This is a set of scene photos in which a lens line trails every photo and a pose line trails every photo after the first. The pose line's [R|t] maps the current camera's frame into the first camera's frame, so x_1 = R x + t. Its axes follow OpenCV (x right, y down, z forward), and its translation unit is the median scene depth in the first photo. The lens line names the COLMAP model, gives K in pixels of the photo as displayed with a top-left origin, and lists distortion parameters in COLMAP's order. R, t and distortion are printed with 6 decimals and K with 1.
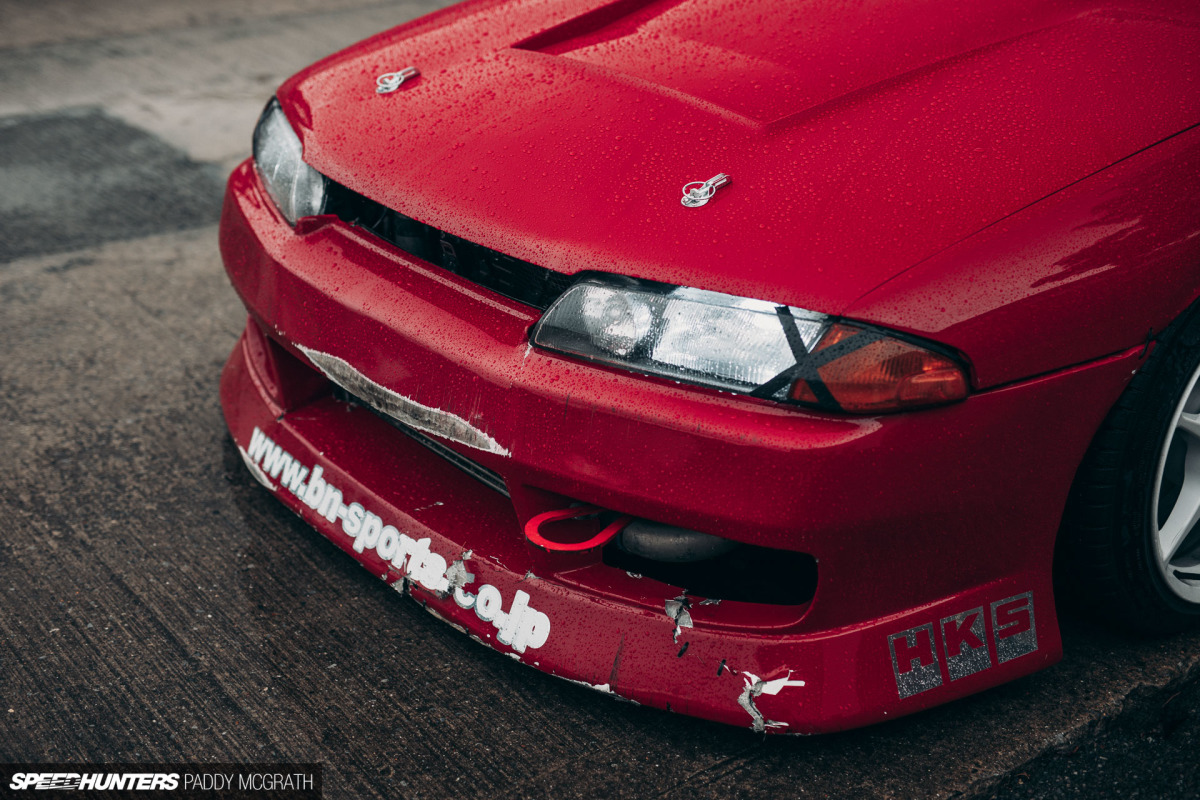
lens RADIAL K [[1796.4, 0, 600.0], [0, 1796.4, 400.0], [0, 0, 1]] dist [-0.025900, -0.067458]
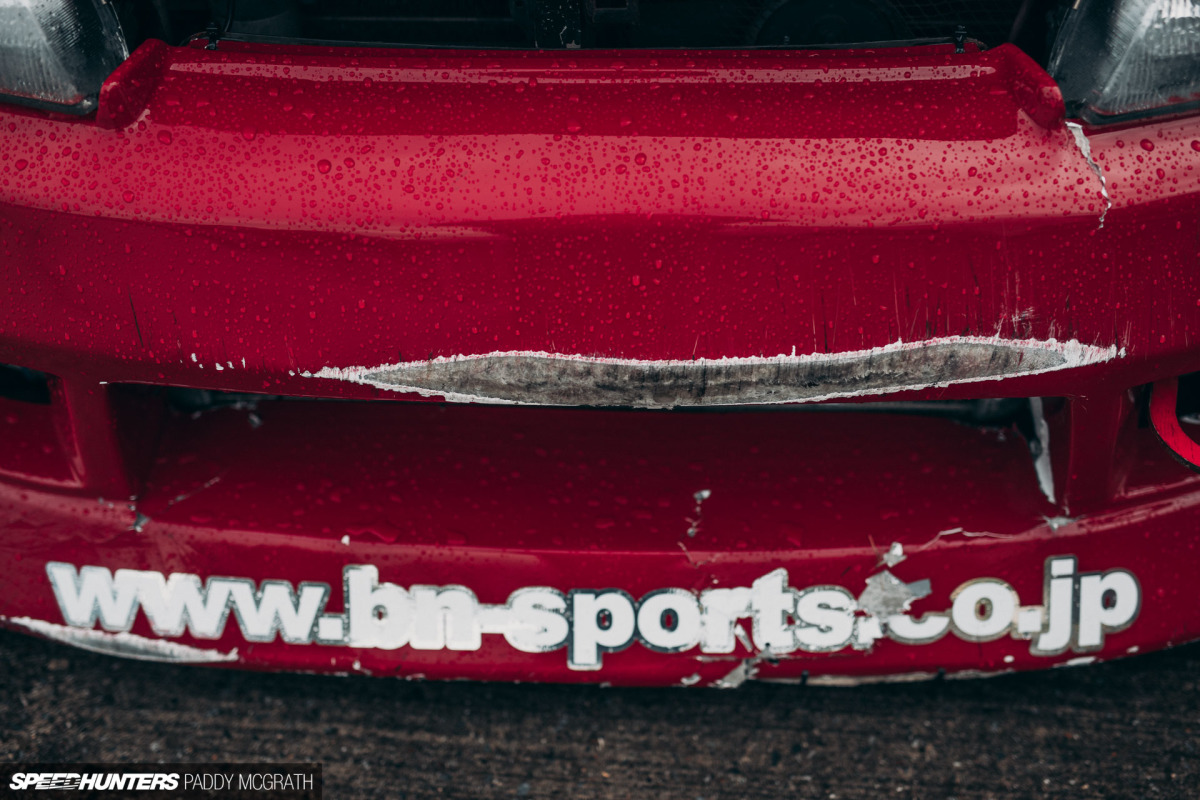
lens RADIAL K [[1796.4, 0, 600.0], [0, 1796.4, 400.0], [0, 0, 1]] dist [-0.025900, -0.067458]
pose [[0.647169, -0.537105, 0.541009, -0.364377], [0.320254, 0.835550, 0.446424, -0.194439], [-0.691816, -0.115651, 0.712752, 0.684128]]
